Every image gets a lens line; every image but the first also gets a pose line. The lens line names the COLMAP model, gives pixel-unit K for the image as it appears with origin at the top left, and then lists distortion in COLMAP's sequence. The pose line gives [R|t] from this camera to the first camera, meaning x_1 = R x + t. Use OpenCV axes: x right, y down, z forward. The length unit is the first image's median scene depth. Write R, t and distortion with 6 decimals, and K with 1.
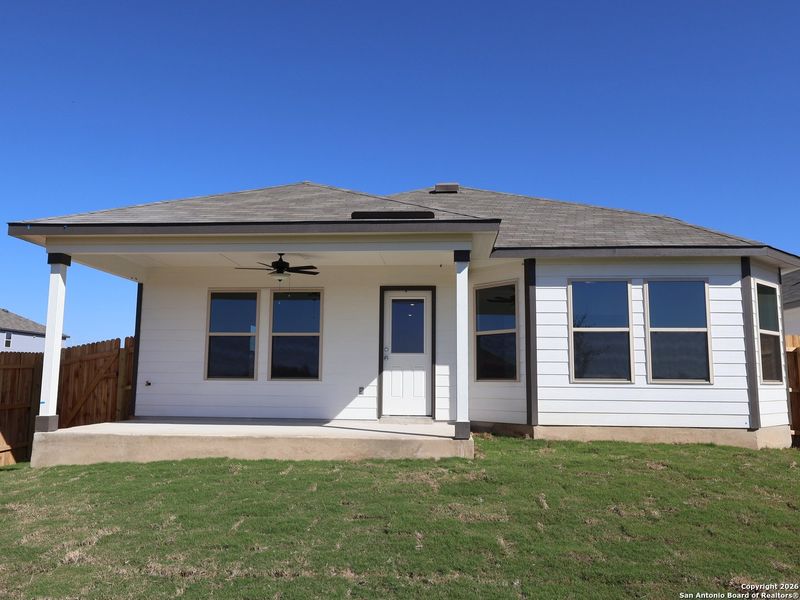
lens RADIAL K [[615.5, 0, 400.0], [0, 615.5, 300.0], [0, 0, 1]] dist [-0.003962, 0.002251]
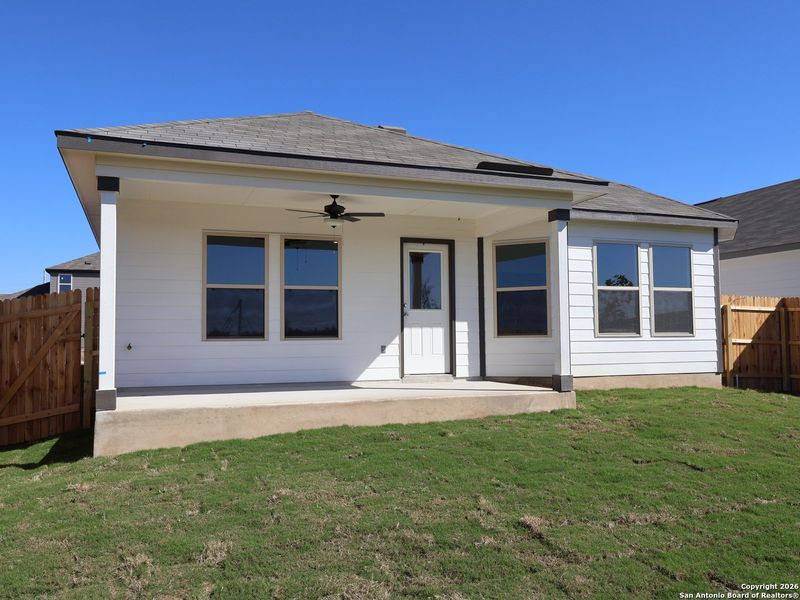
lens RADIAL K [[685.9, 0, 400.0], [0, 685.9, 300.0], [0, 0, 1]] dist [-0.002887, 0.000537]
pose [[0.903066, 0.007548, 0.429435, -0.536092], [-0.038855, 0.997182, 0.064182, 0.006063], [-0.427740, -0.074646, 0.900814, 0.068564]]
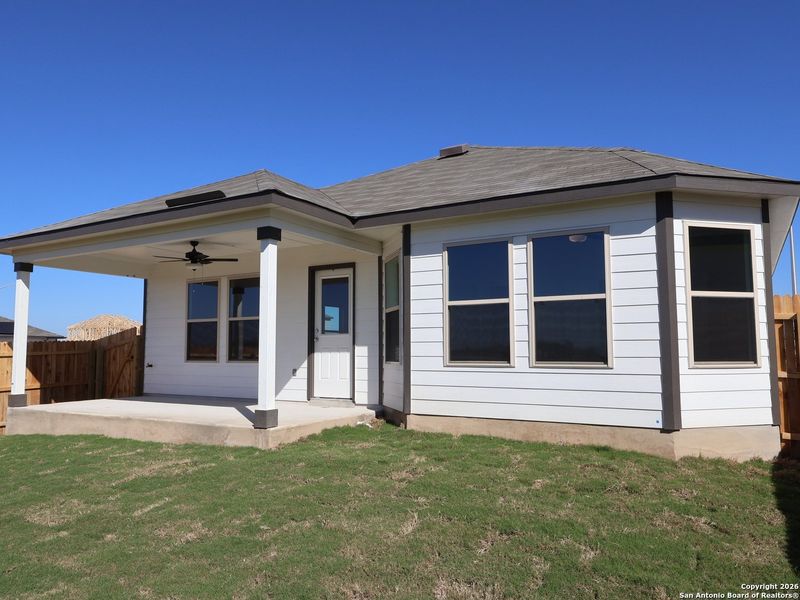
lens RADIAL K [[592.7, 0, 400.0], [0, 592.7, 300.0], [0, 0, 1]] dist [0.002057, -0.000092]
pose [[0.899107, -0.049418, -0.434930, 0.571891], [0.068502, 0.997250, 0.028298, 0.015449], [0.432335, -0.055236, 0.900020, 0.233379]]
